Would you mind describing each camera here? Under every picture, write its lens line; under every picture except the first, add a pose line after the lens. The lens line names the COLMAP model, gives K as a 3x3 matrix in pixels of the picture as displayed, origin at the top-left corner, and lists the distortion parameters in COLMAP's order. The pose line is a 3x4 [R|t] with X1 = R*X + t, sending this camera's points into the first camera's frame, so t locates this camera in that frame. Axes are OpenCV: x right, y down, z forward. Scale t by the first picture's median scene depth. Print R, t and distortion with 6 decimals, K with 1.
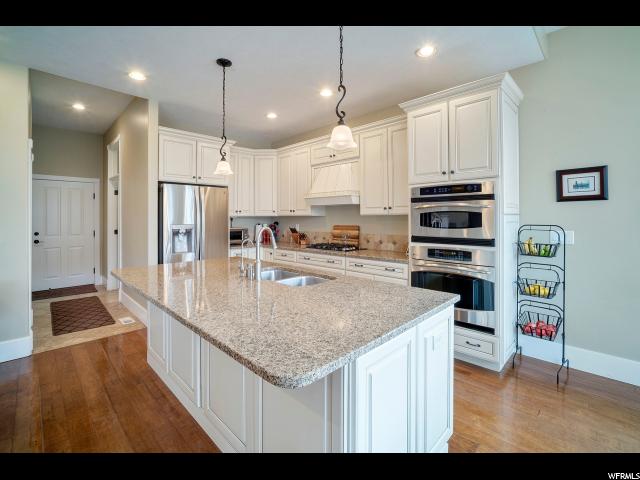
lens RADIAL K [[290.9, 0, 319.0], [0, 290.9, 217.8], [0, 0, 1]] dist [-0.009600, 0.004588]
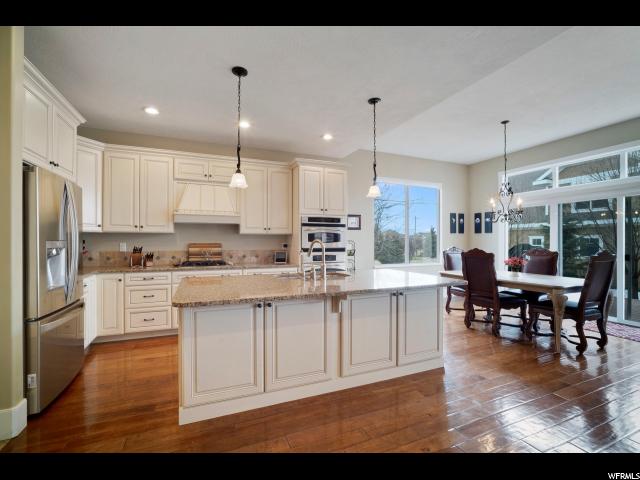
lens RADIAL K [[290.9, 0, 316.8], [0, 290.9, 240.0], [0, 0, 1]] dist [-0.009600, 0.004588]
pose [[0.392737, 0.004909, 0.919638, -0.854454], [-0.005755, 0.999979, -0.002881, 0.019138], [-0.919633, -0.004161, 0.392757, 0.277378]]
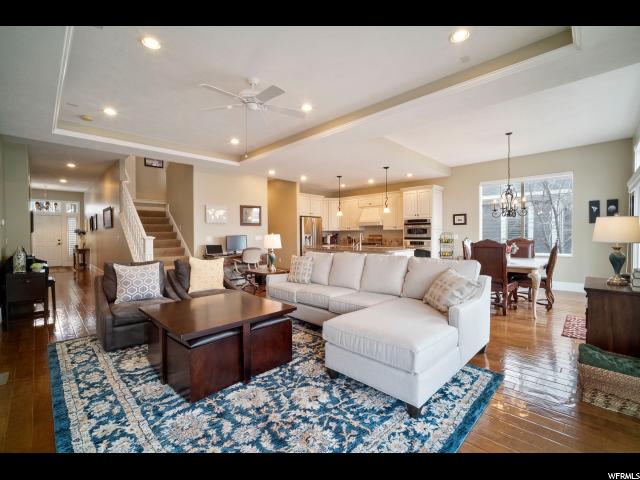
lens RADIAL K [[290.9, 0, 318.8], [0, 290.9, 236.9], [0, 0, 1]] dist [-0.009600, 0.004588]
pose [[0.999988, -0.003582, 0.003449, -0.413640], [0.003545, 0.999934, 0.010943, 0.021201], [-0.003488, -0.010930, 0.999934, -1.442097]]
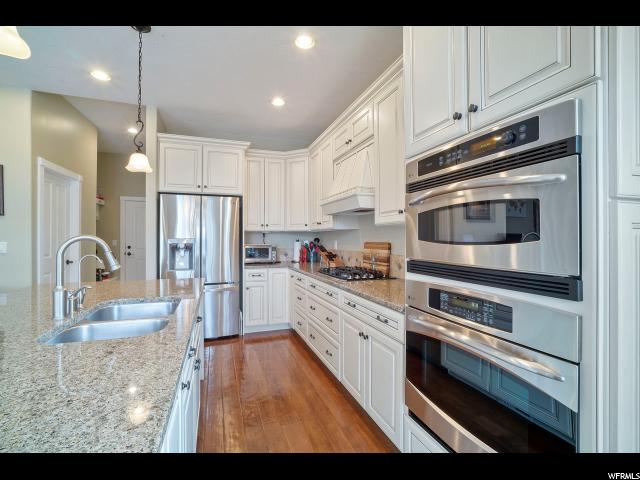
lens RADIAL K [[290.9, 0, 317.6], [0, 290.9, 238.9], [0, 0, 1]] dist [-0.009600, 0.004588]
pose [[0.896375, 0.004613, -0.443272, 0.330807], [-0.003772, 0.999989, 0.002779, 0.020990], [0.443280, -0.000819, 0.896383, 0.395443]]
